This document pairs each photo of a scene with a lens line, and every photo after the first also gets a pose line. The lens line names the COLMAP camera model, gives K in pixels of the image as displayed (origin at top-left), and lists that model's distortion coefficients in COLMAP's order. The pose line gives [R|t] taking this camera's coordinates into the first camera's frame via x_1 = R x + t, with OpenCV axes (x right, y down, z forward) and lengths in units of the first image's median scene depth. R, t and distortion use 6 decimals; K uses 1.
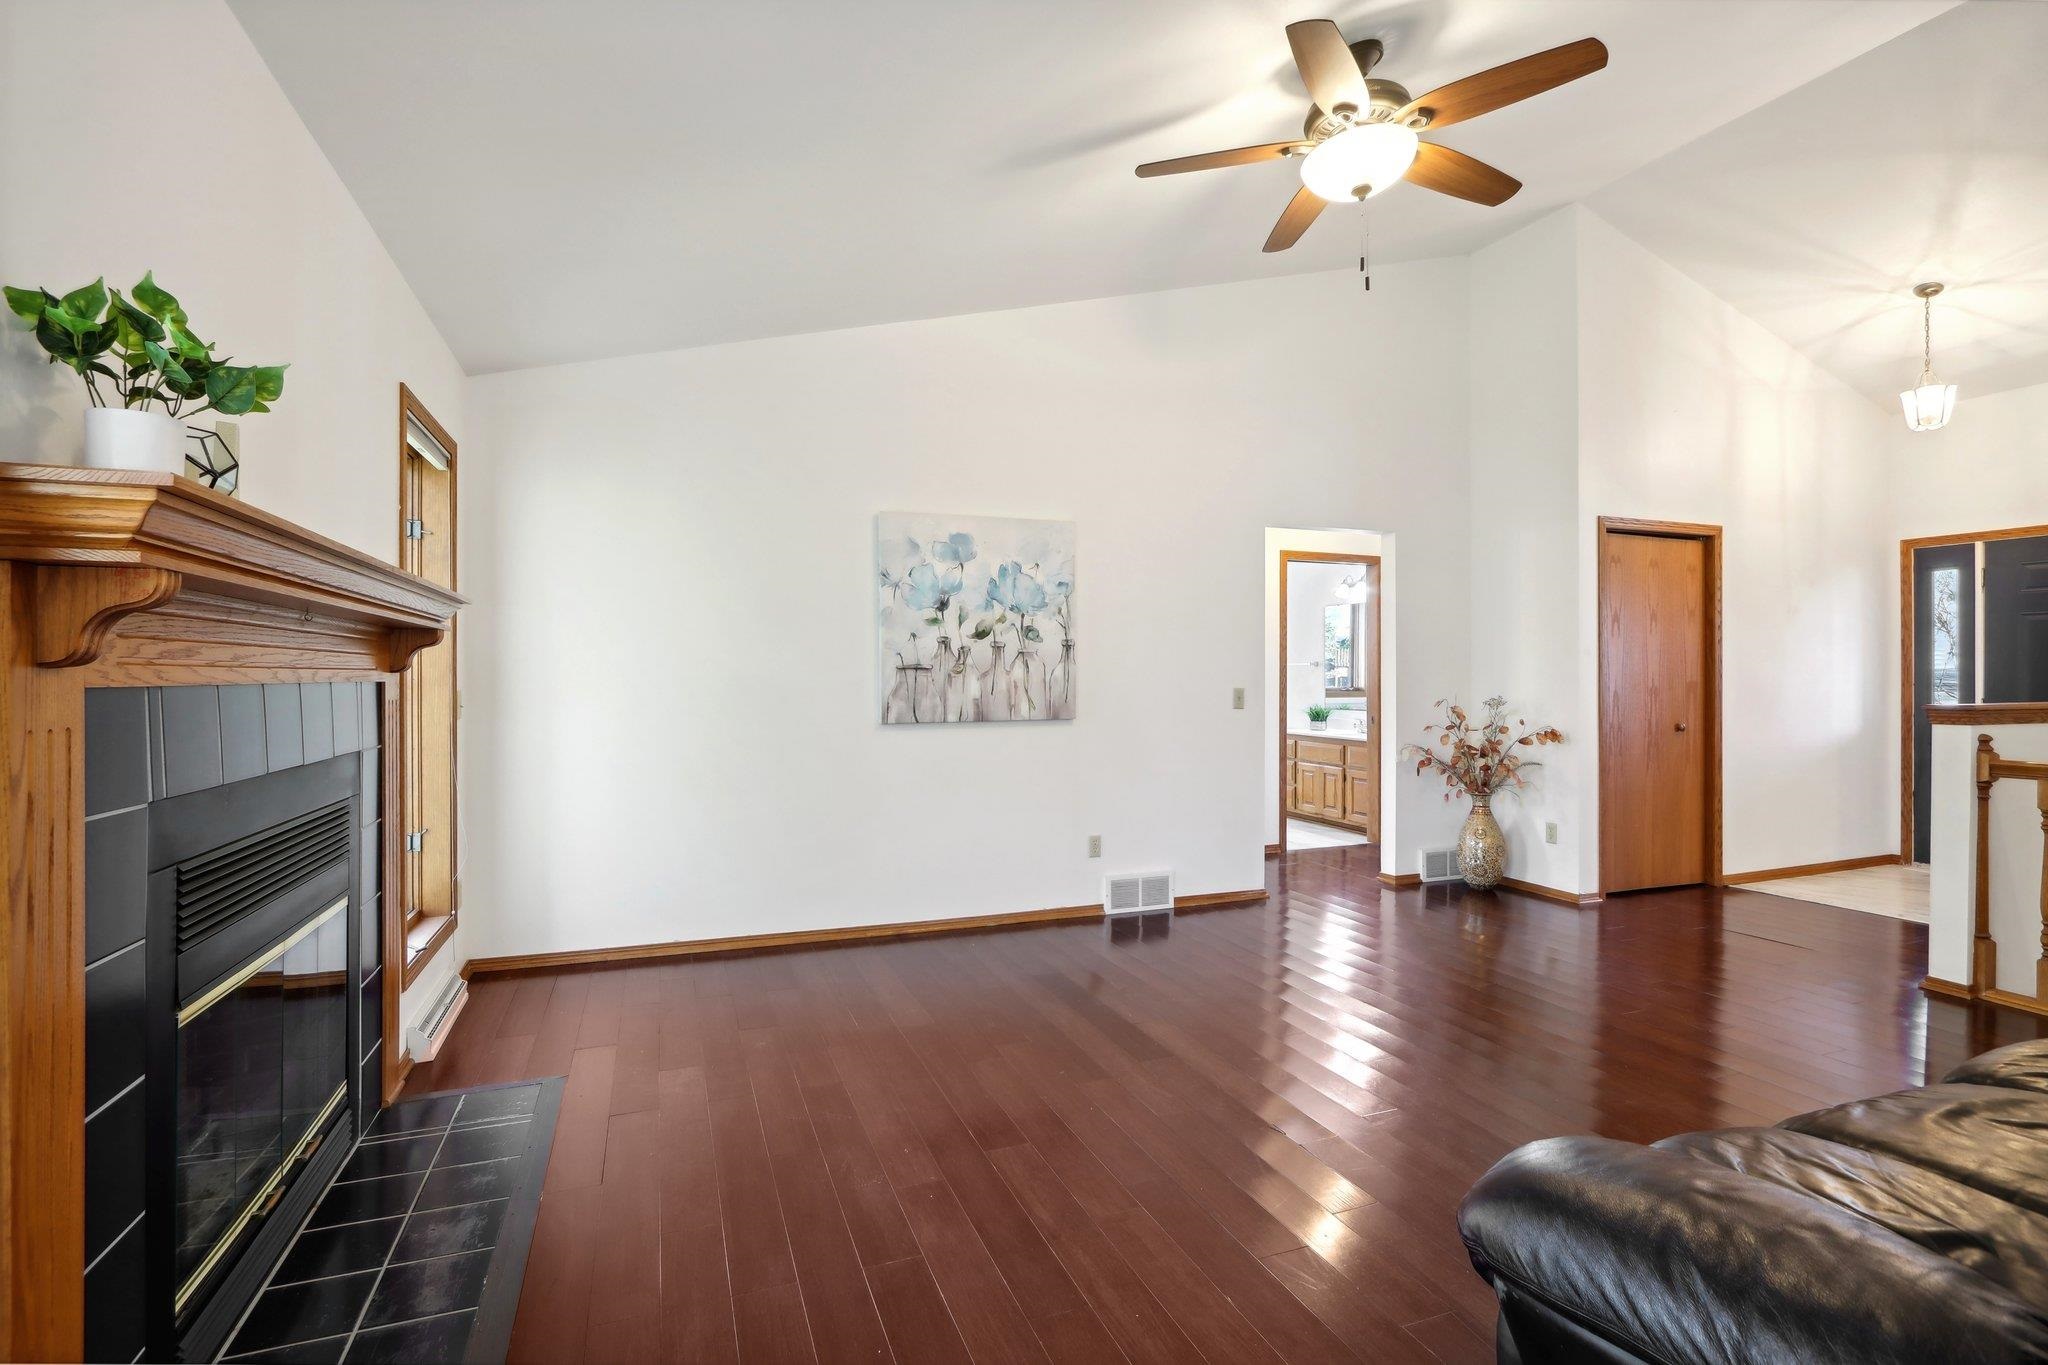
lens RADIAL K [[946.7, 0, 1017.4], [0, 946.7, 681.8], [0, 0, 1]] dist [-0.013883, 0.002710]
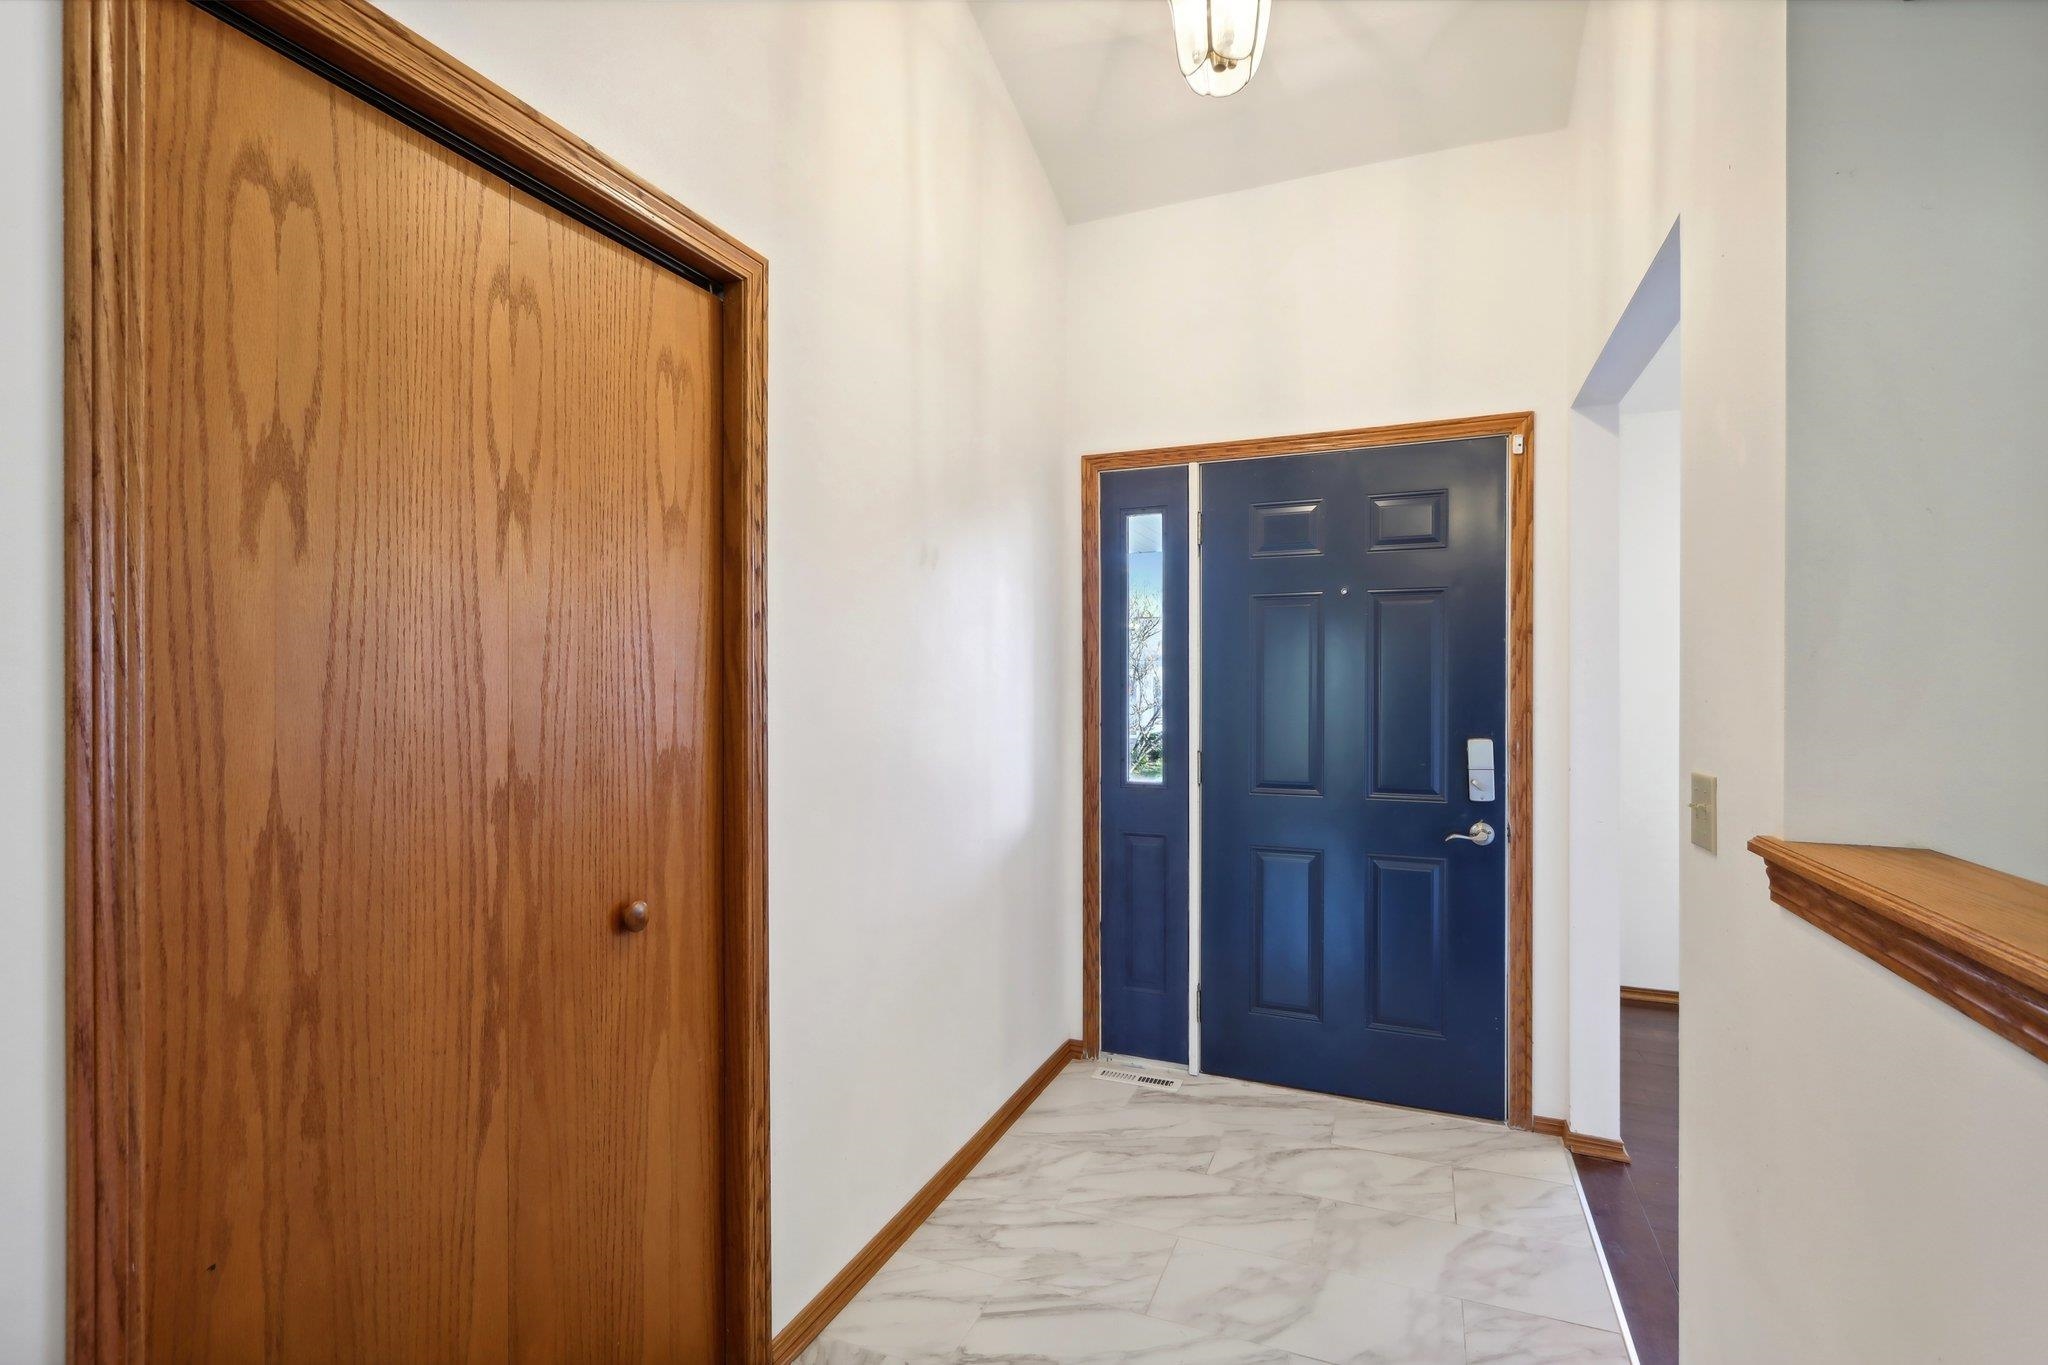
lens RADIAL K [[934.4, 0, 1022.9], [0, 934.4, 694.9], [0, 0, 1]] dist [-0.000471, 0.001411]
pose [[0.683491, -0.004793, 0.729943, 0.649676], [0.003841, 0.999988, 0.002969, -0.019580], [-0.729949, 0.000774, 0.683501, 0.809405]]
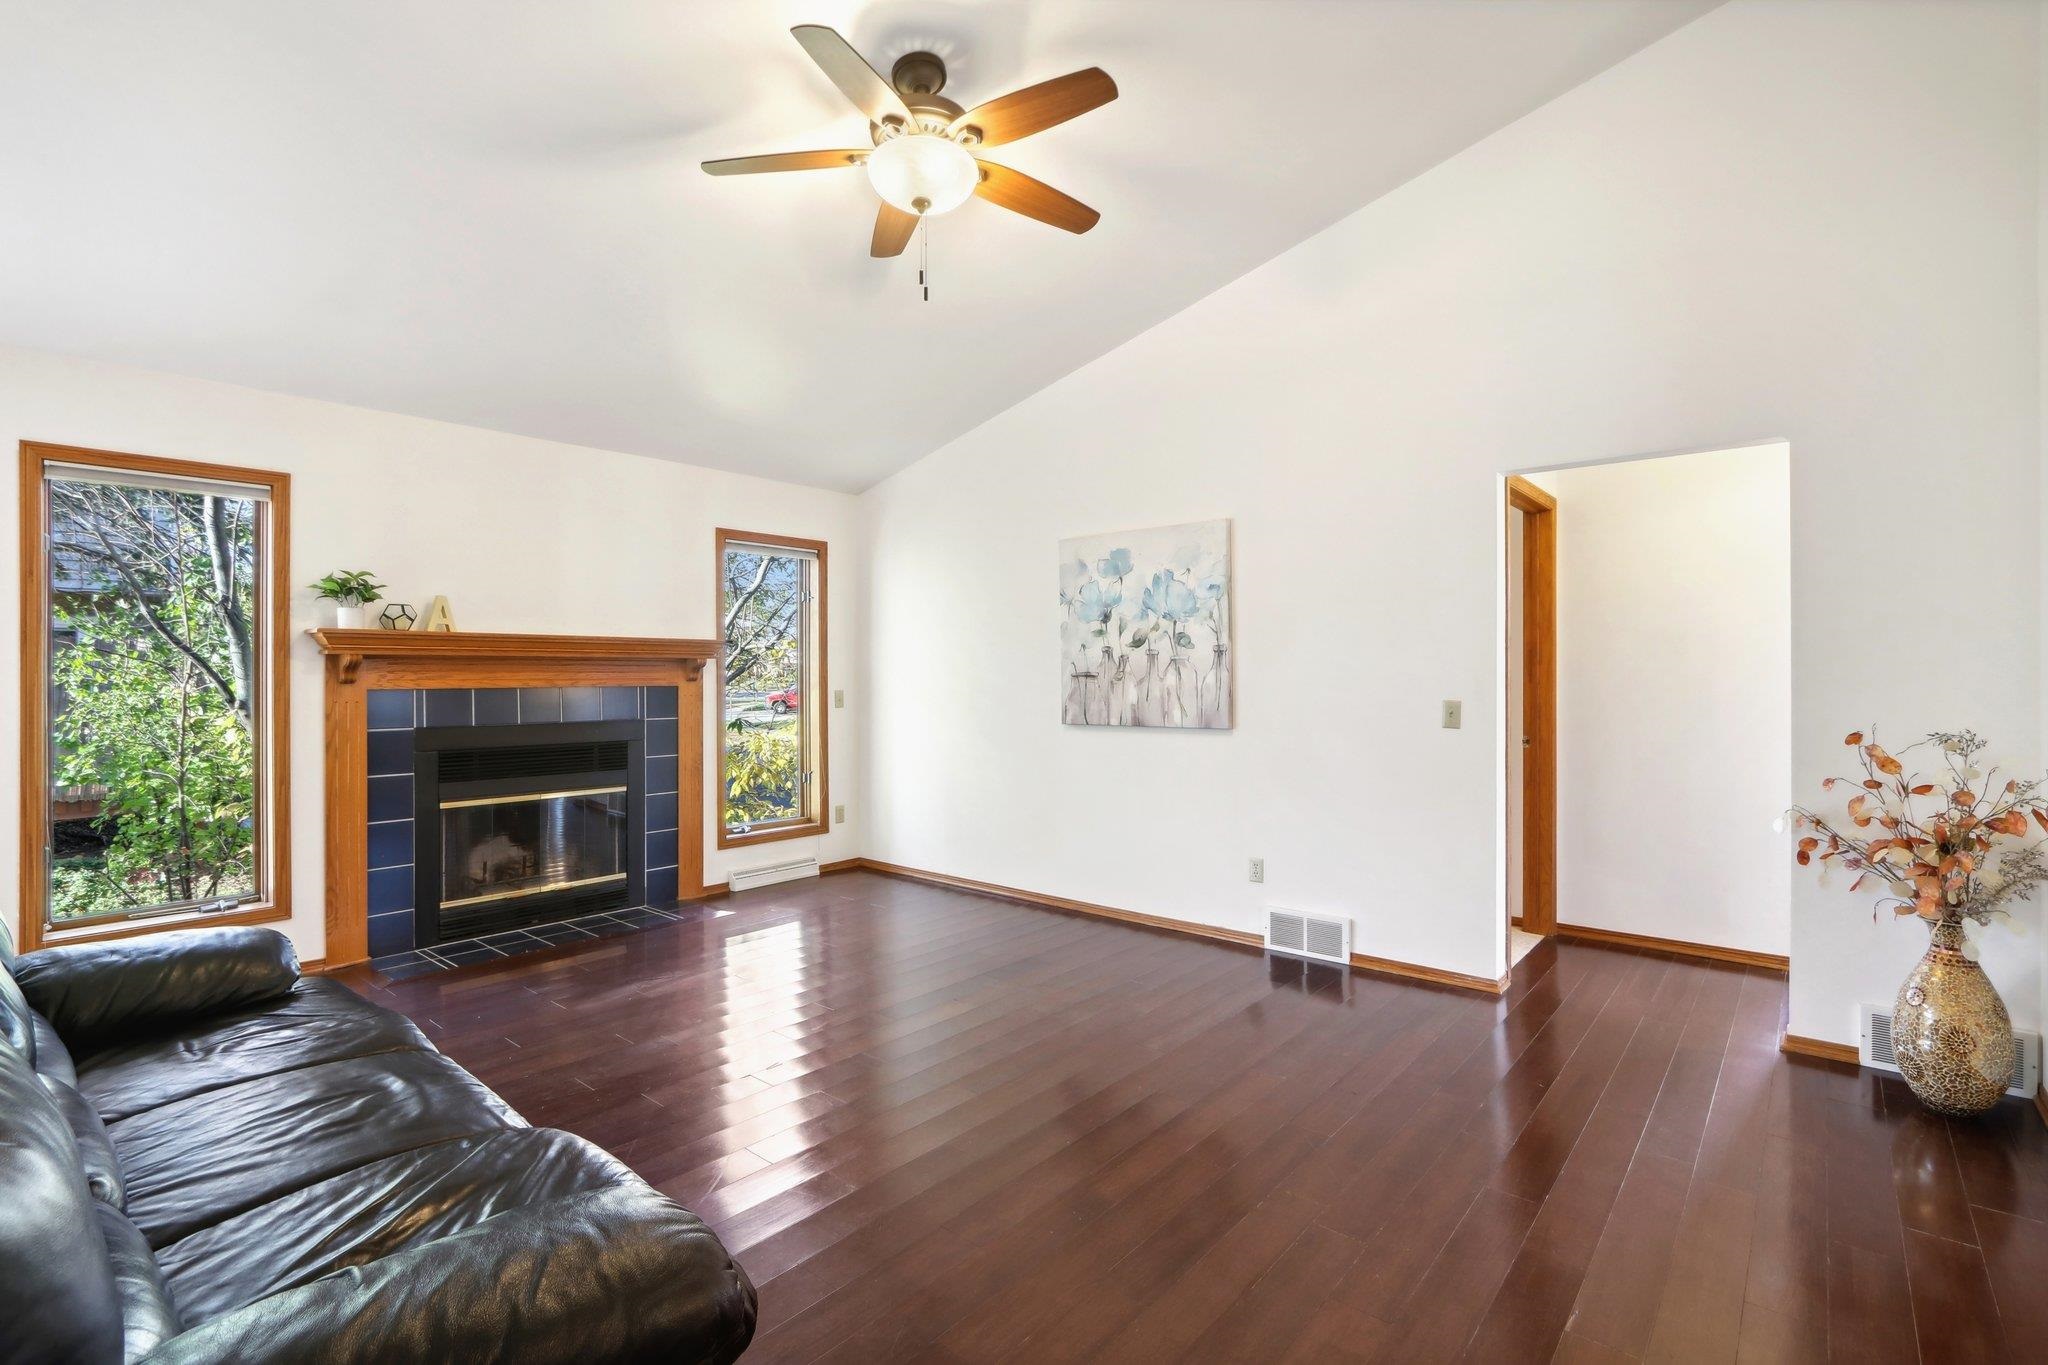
lens RADIAL K [[946.7, 0, 1017.4], [0, 946.7, 681.8], [0, 0, 1]] dist [-0.013883, 0.002710]
pose [[0.483888, 0.006806, -0.875104, 0.765015], [-0.002427, 0.999976, 0.006435, -0.012942], [0.875127, -0.000990, 0.483893, 0.357993]]
